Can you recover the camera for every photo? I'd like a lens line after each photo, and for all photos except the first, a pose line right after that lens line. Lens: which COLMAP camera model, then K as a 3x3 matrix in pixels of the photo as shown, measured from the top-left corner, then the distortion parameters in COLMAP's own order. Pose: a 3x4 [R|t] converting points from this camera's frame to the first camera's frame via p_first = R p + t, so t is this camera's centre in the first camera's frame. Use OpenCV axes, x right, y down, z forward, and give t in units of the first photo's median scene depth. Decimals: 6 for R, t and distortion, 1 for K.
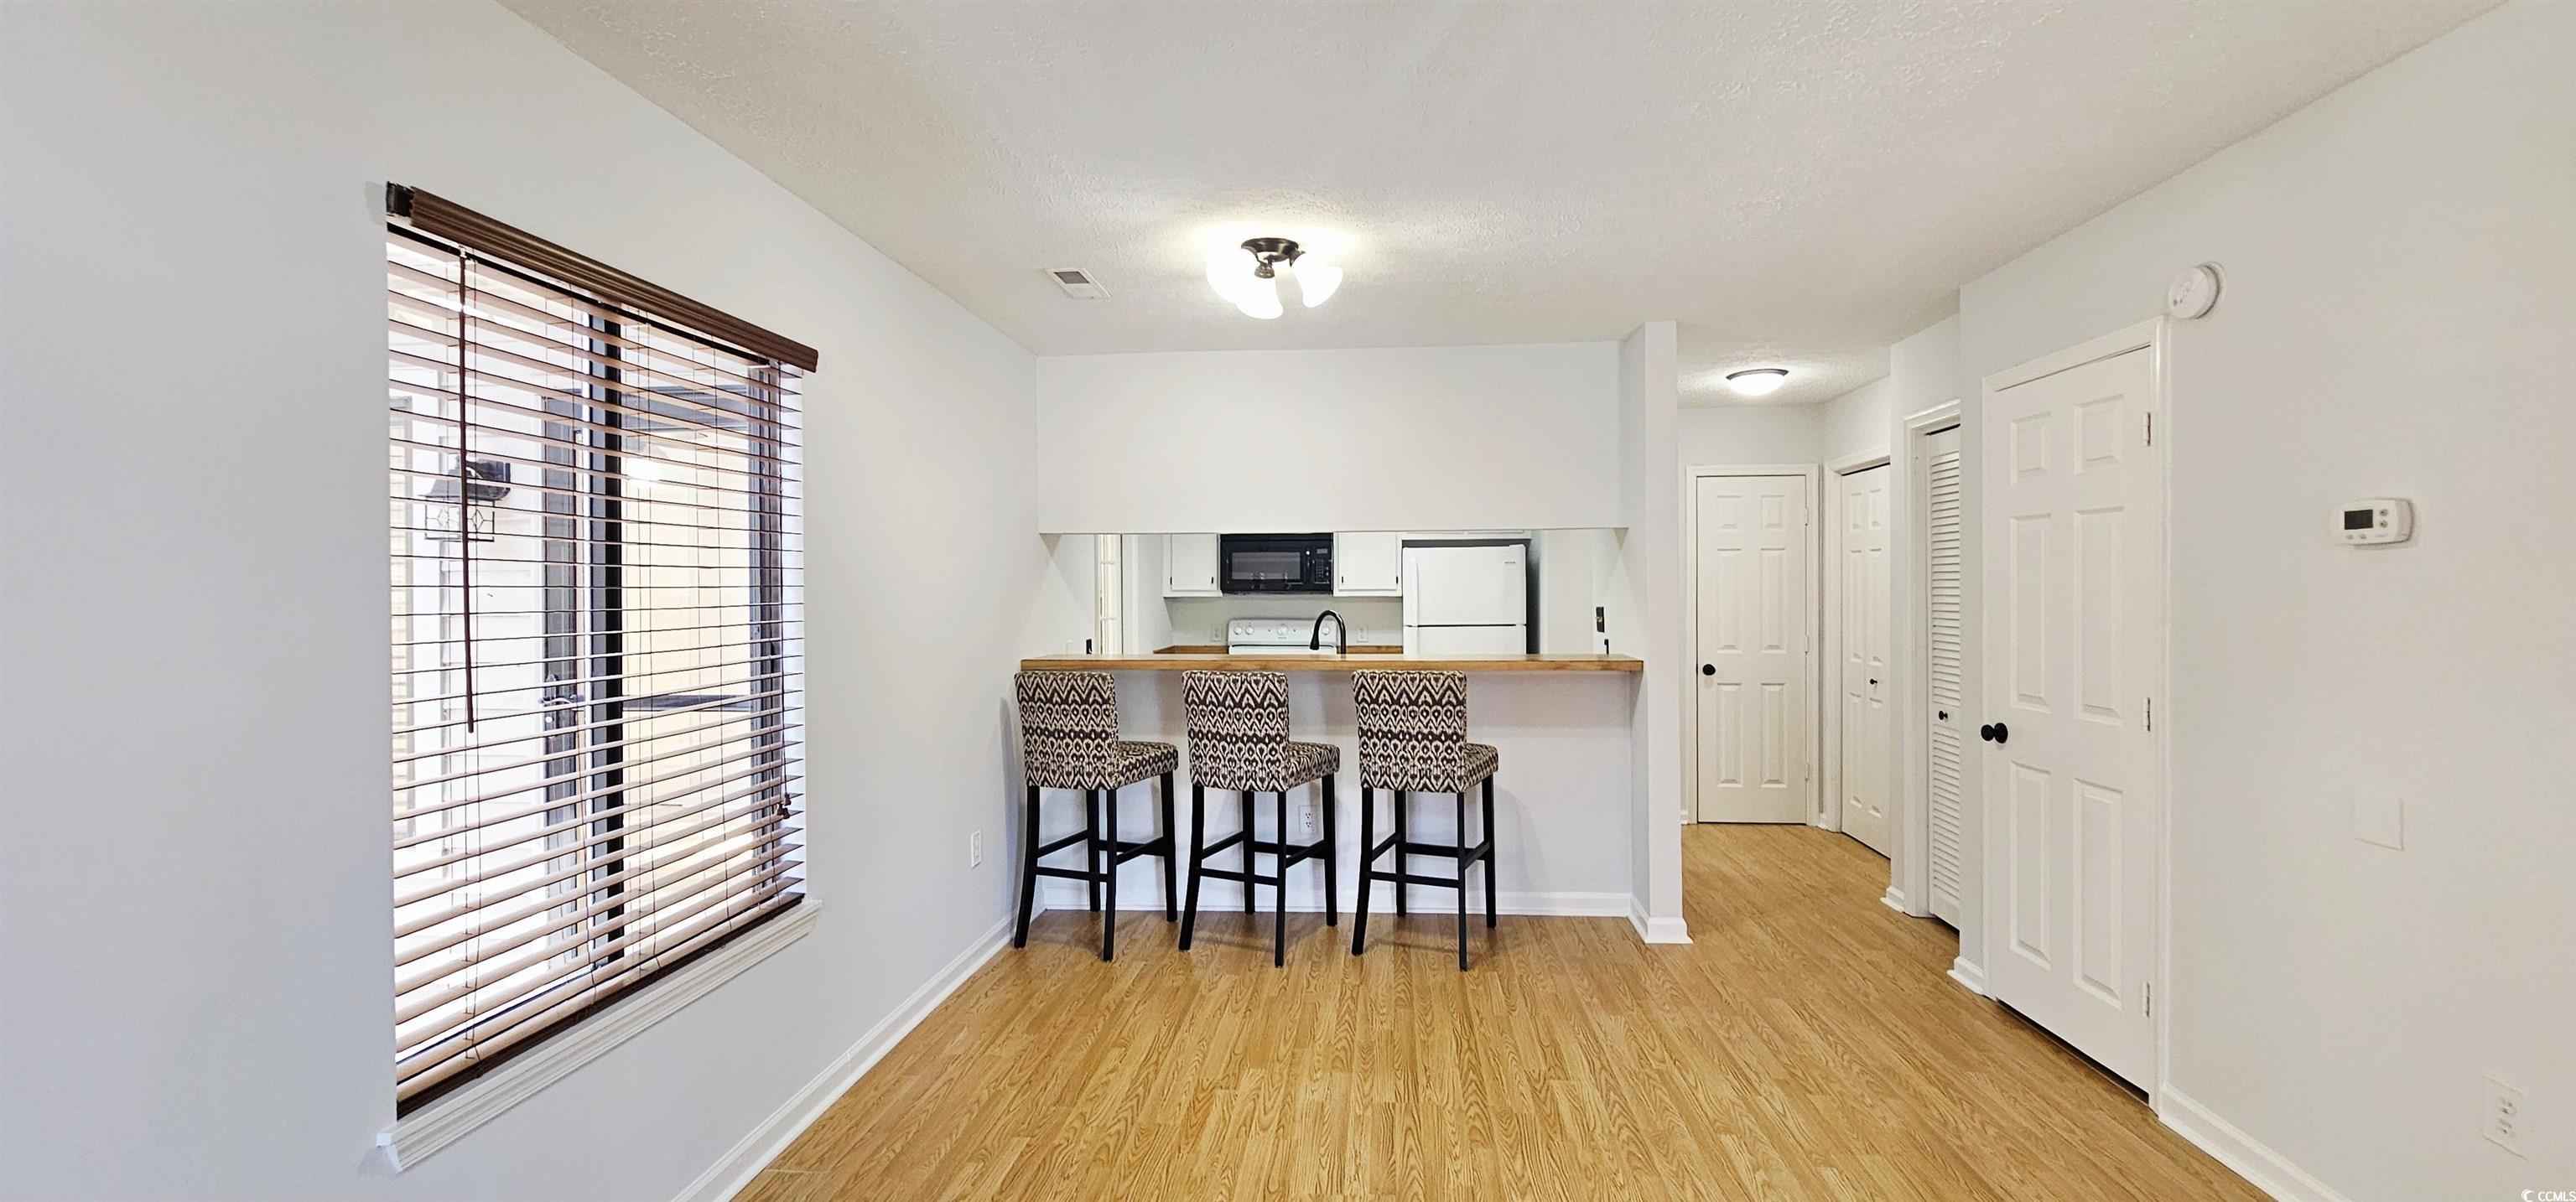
lens RADIAL K [[1077.9, 0, 1333.3], [0, 1077.9, 597.0], [0, 0, 1]] dist [-0.006032, 0.001700]
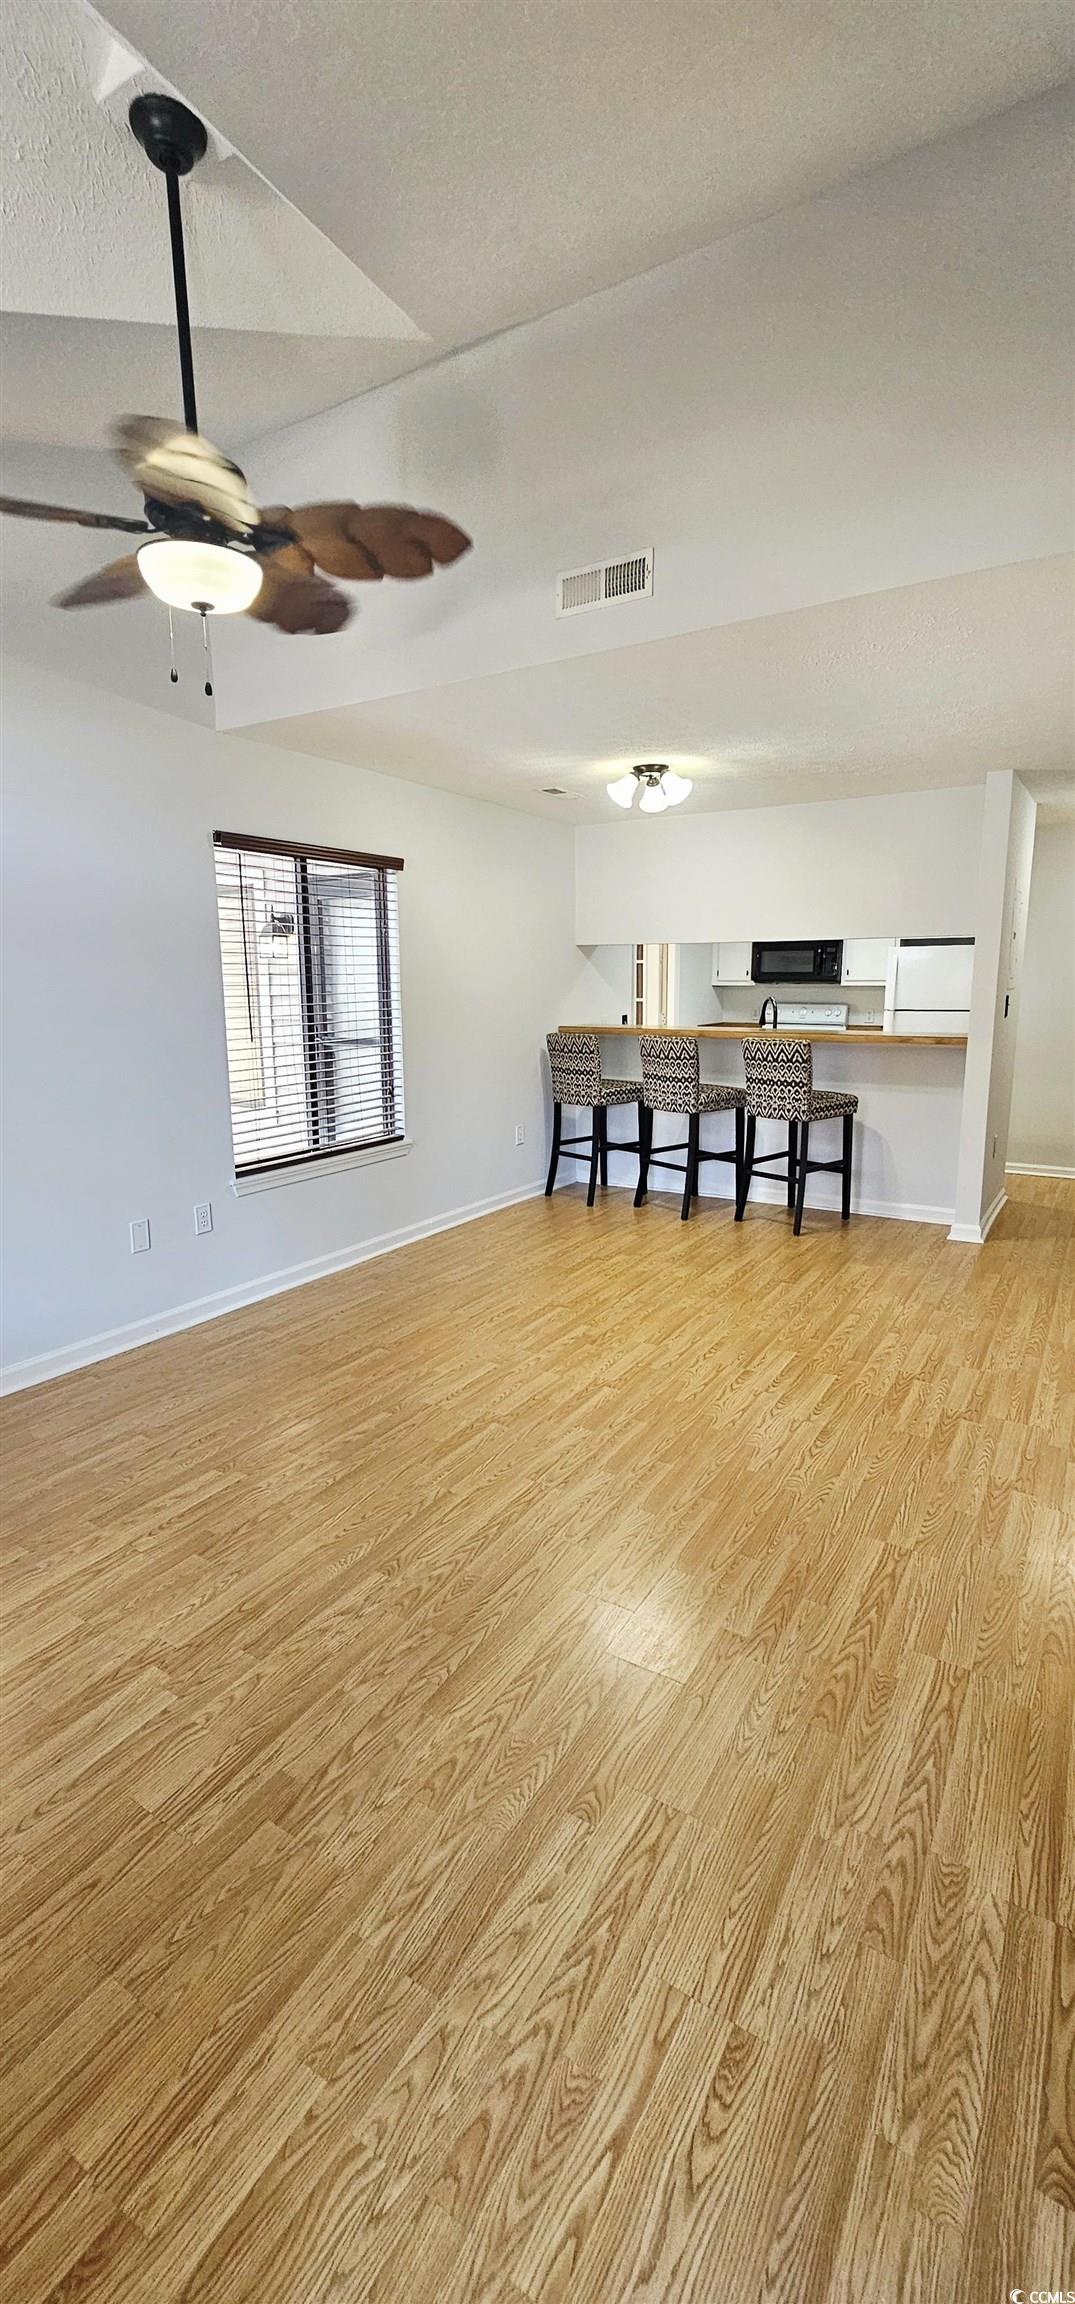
lens RADIAL K [[964.3, 0, 553.8], [0, 964.3, 1157.0], [0, 0, 1]] dist [-0.006032, 0.001700]
pose [[0.891687, 0.083701, -0.444847, 0.386485], [-0.002936, 0.983804, 0.179223, -0.008554], [0.452643, -0.158505, 0.877491, -0.323588]]
